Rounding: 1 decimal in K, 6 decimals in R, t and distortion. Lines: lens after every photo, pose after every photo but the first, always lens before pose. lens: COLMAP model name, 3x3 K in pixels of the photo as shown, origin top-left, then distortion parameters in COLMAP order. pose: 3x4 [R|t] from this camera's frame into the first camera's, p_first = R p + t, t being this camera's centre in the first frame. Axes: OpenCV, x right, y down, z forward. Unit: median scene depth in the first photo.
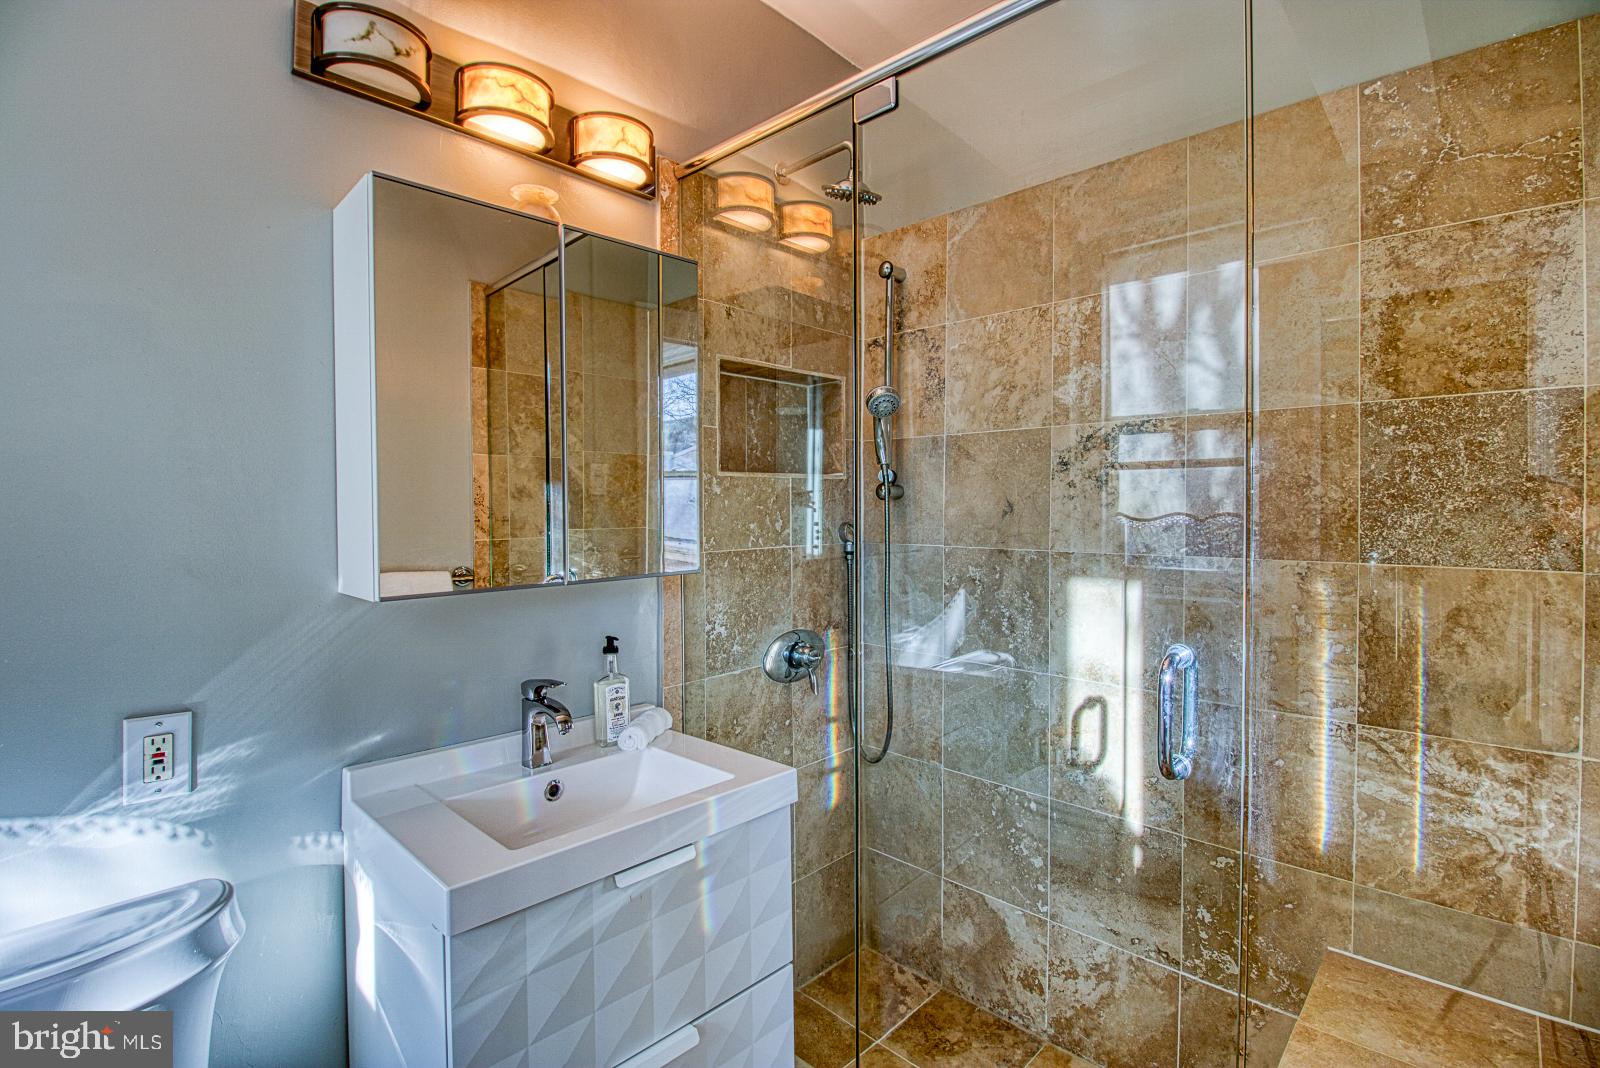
lens RADIAL K [[740.3, 0, 795.0], [0, 740.3, 513.3], [0, 0, 1]] dist [0.001678, -0.012321]
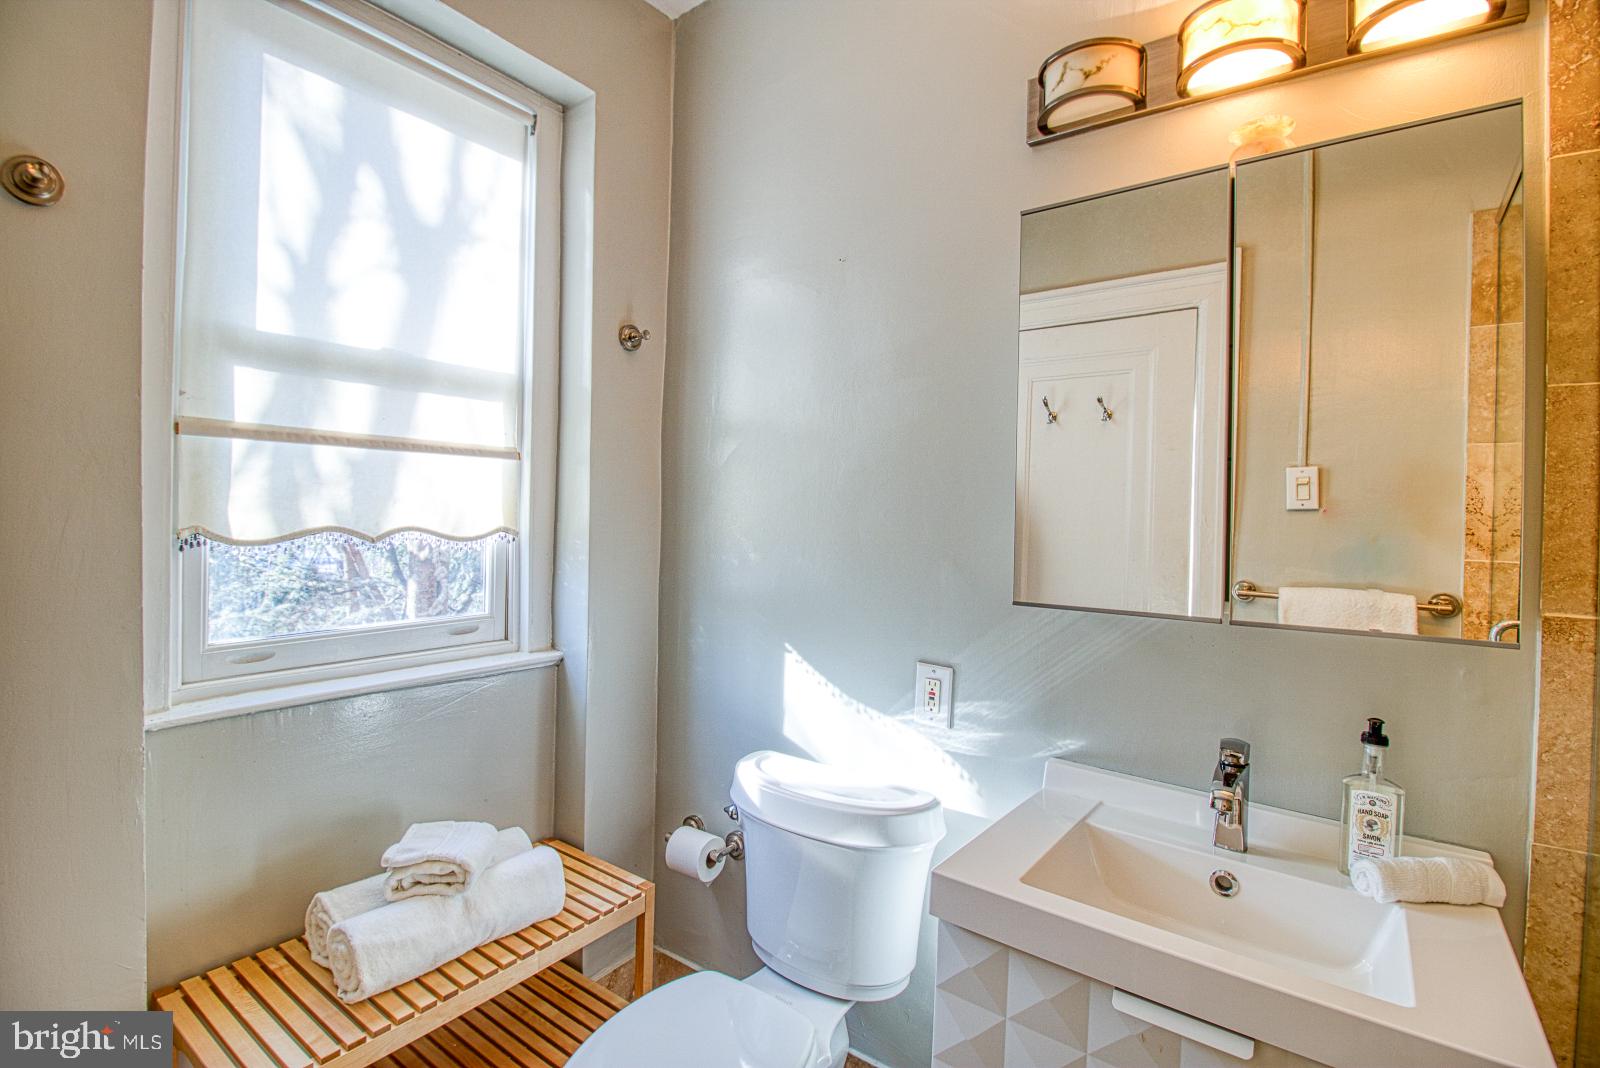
lens RADIAL K [[740.3, 0, 795.0], [0, 740.3, 513.3], [0, 0, 1]] dist [0.001678, -0.012321]
pose [[0.138848, 0.008695, -0.990275, 0.362593], [-0.032019, 0.999478, 0.004287, -0.007162], [0.989796, 0.031113, 0.139054, 0.403931]]
